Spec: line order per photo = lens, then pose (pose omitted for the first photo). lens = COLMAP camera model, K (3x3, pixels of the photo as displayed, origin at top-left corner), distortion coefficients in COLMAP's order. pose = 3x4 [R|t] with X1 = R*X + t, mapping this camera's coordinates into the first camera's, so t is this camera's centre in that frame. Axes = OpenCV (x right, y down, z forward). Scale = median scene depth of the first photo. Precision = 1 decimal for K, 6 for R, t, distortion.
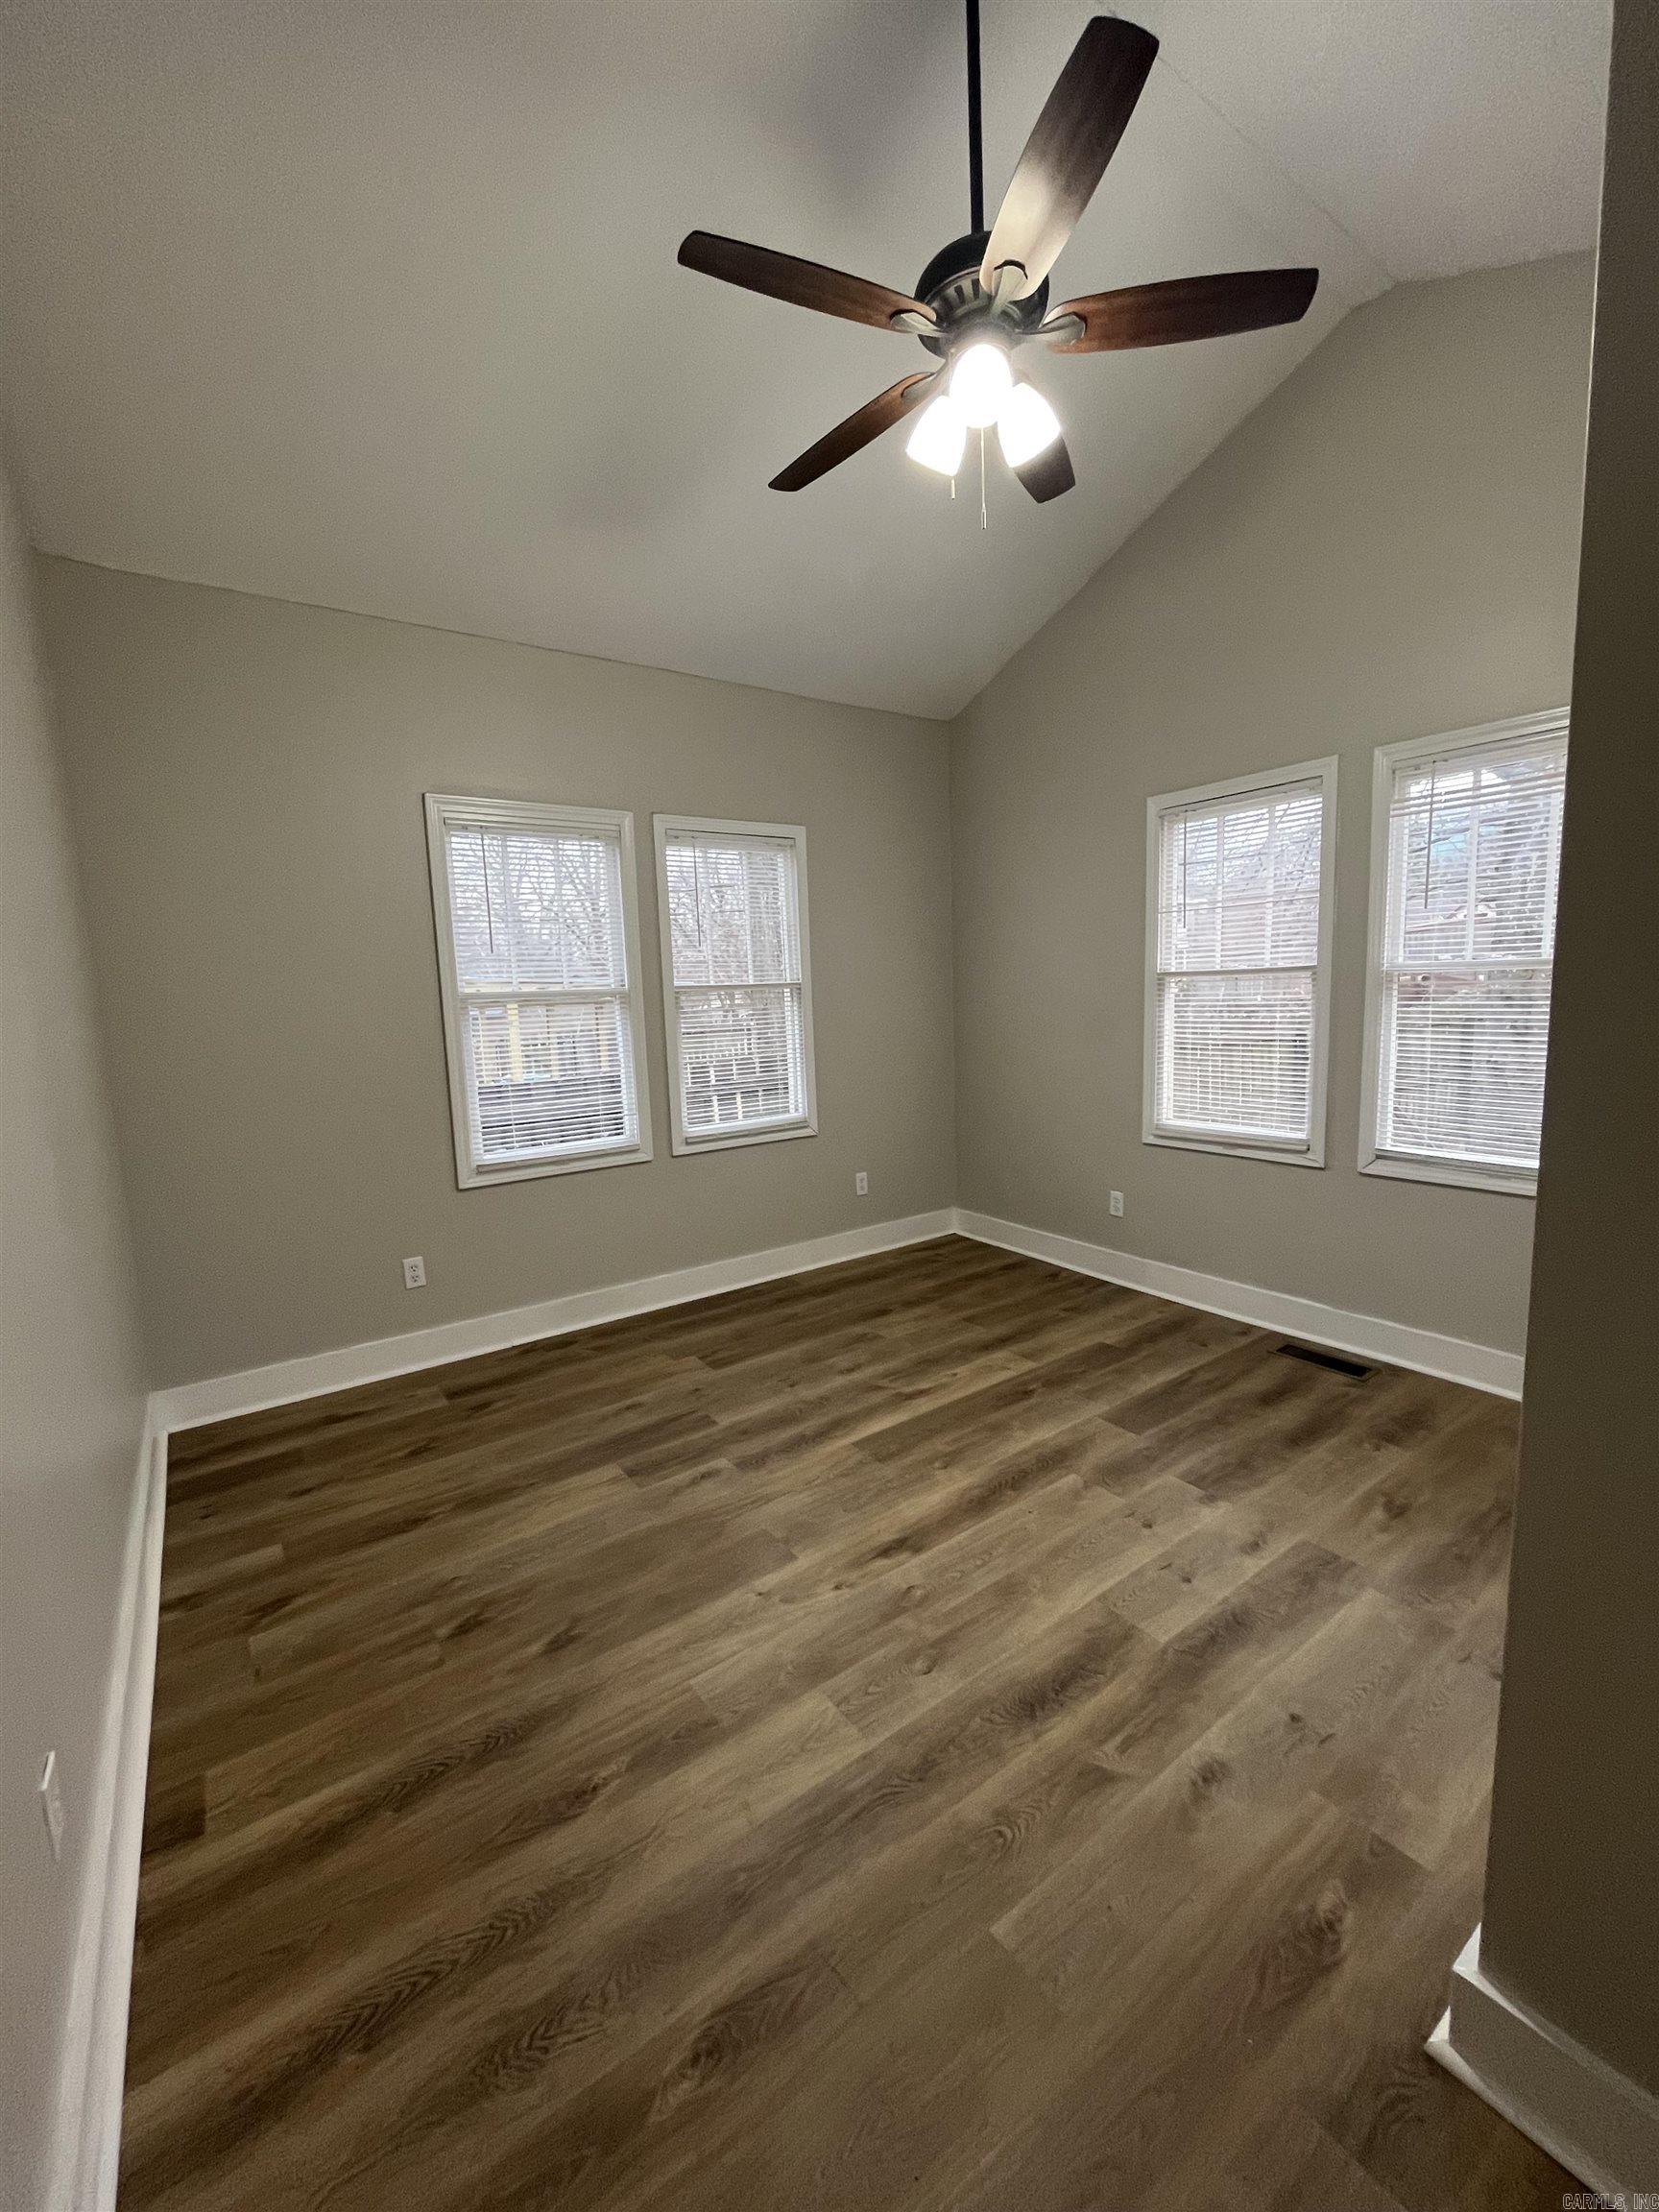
lens RADIAL K [[893.2, 0, 829.5], [0, 893.2, 1106.0], [0, 0, 1]] dist [-0.003230, -0.000718]
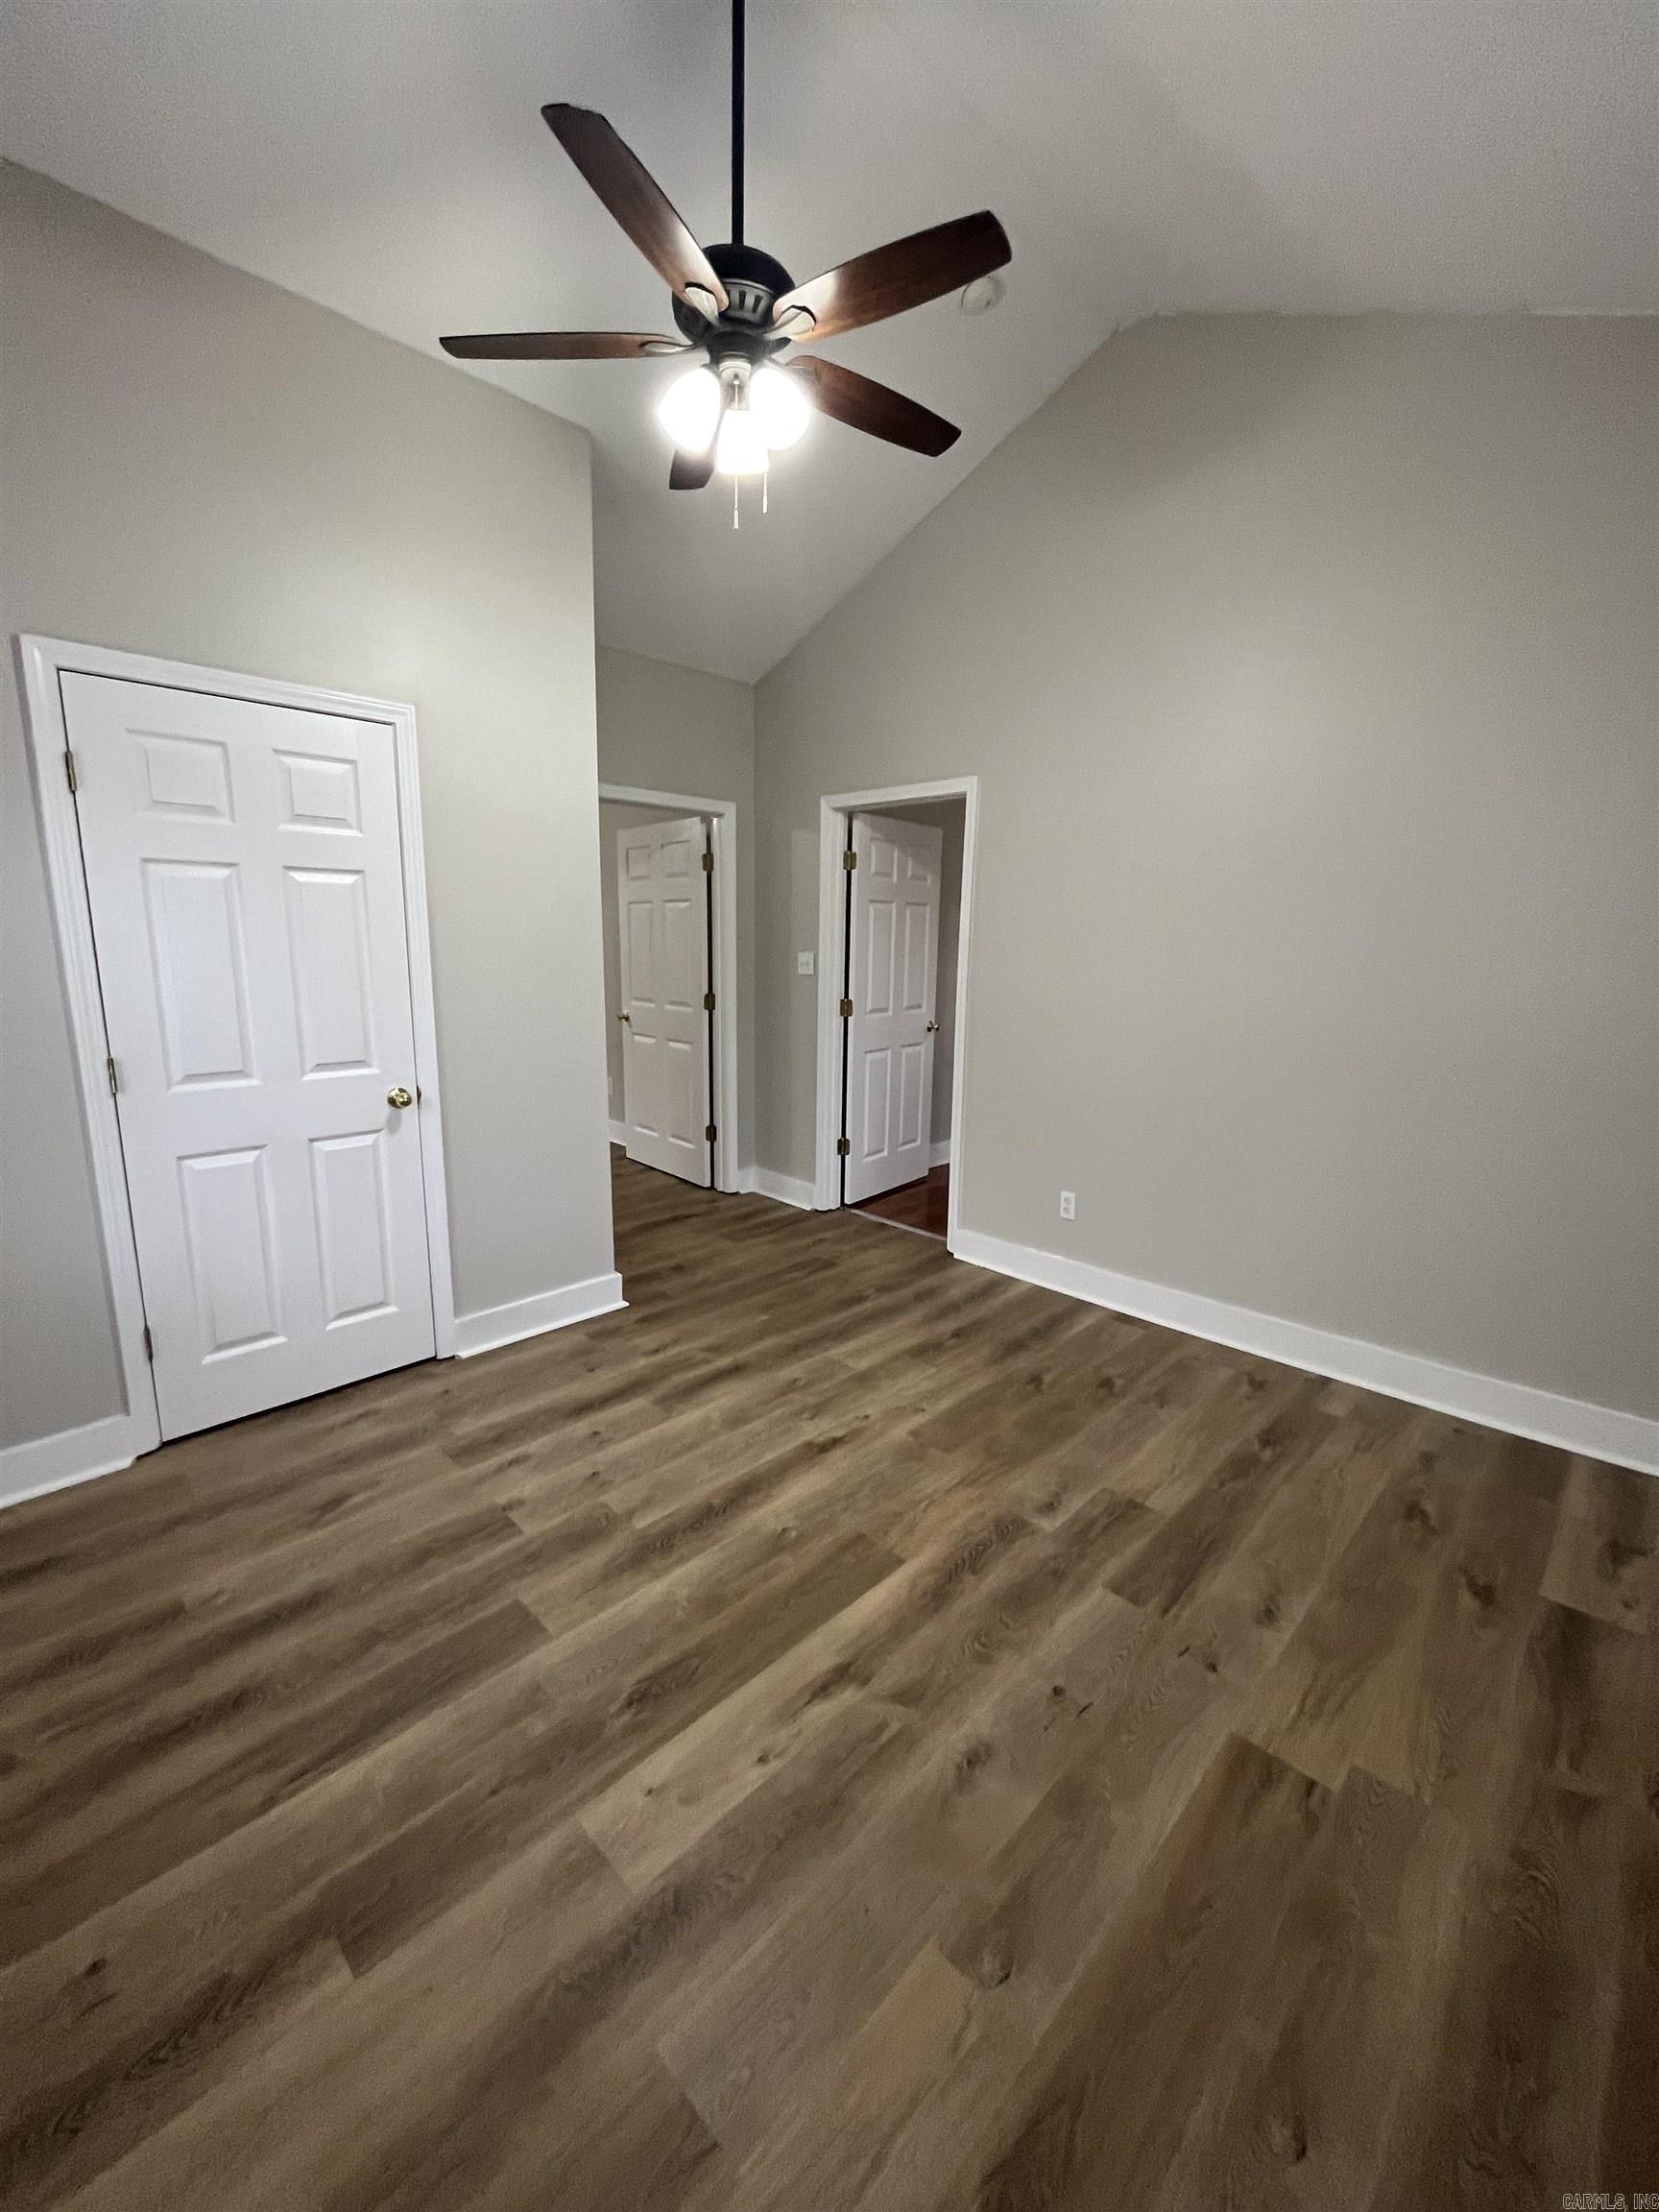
lens RADIAL K [[893.2, 0, 829.5], [0, 893.2, 1106.0], [0, 0, 1]] dist [-0.003230, -0.000718]
pose [[-0.985122, 0.054277, -0.163062, 0.208446], [-0.000980, 0.947029, 0.321147, -0.259174], [0.171855, 0.316528, -0.932886, 1.712591]]
